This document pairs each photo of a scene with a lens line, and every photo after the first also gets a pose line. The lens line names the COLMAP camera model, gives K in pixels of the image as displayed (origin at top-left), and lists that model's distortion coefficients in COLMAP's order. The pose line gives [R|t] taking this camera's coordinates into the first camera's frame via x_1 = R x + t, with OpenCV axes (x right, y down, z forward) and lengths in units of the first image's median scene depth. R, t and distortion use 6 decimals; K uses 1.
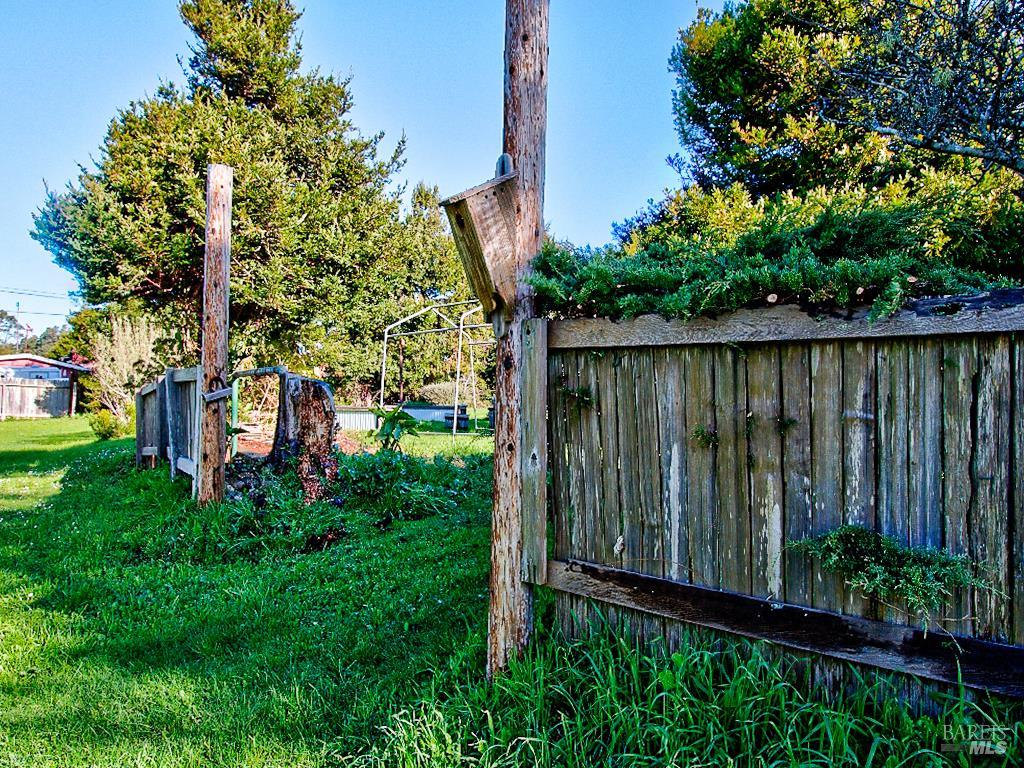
lens RADIAL K [[694.4, 0, 512.0], [0, 694.4, 384.0], [0, 0, 1]] dist [0.114077, 0.000038]
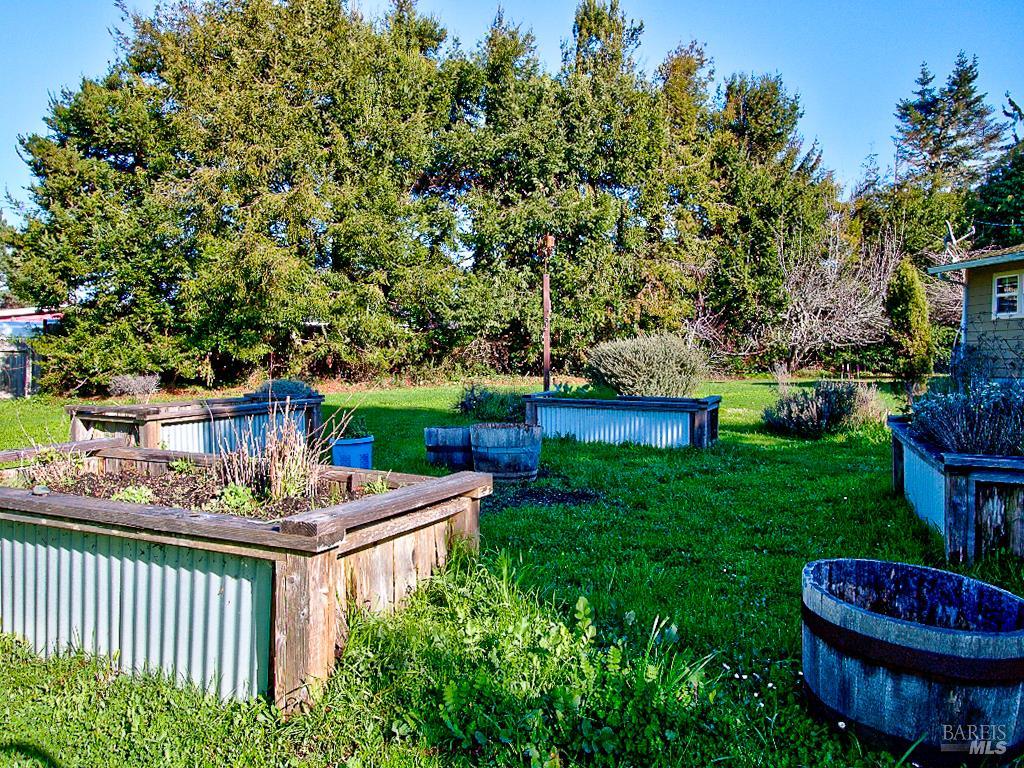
lens RADIAL K [[906.9, 0, 512.0], [0, 906.9, 384.0], [0, 0, 1]] dist [0.001917, 0.000644]
pose [[0.977057, -0.000530, -0.212975, -0.033988], [0.011029, 0.998781, 0.048110, -0.000086], [0.212690, -0.049355, 0.975872, 0.248165]]
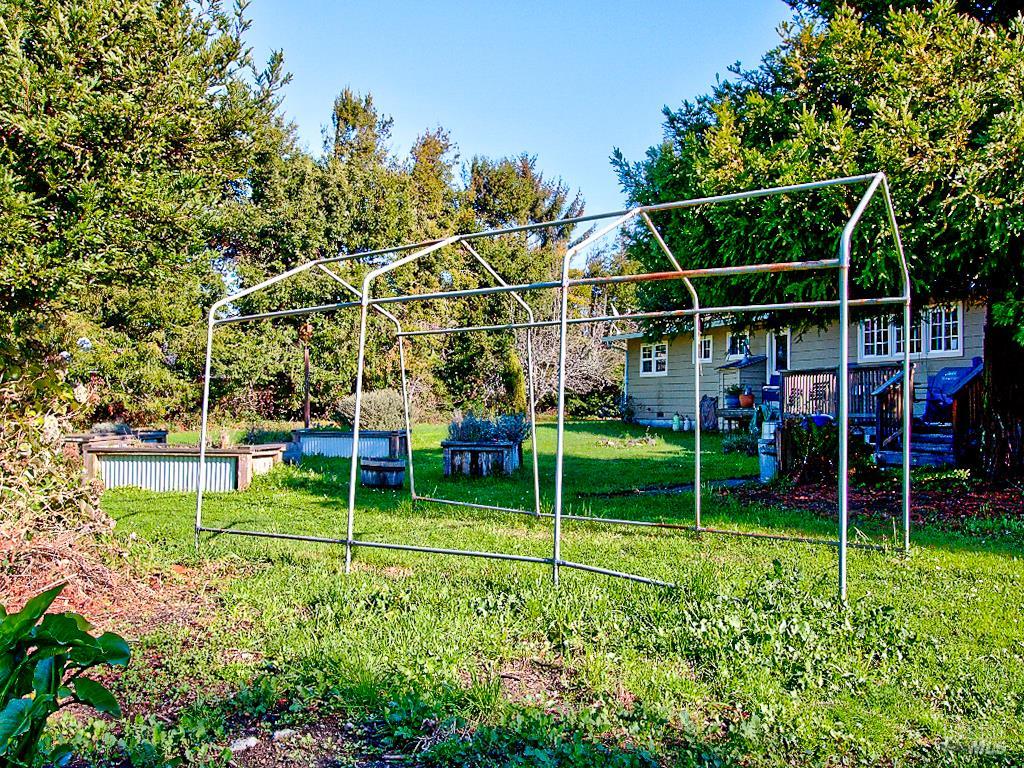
lens RADIAL K [[965.6, 0, 512.0], [0, 965.6, 384.0], [0, 0, 1]] dist [0.073843, -0.004835]
pose [[0.999564, -0.008423, 0.028307, 0.000781], [0.008393, 0.999964, 0.001196, -0.005003], [-0.028316, -0.000958, 0.999599, 0.065195]]
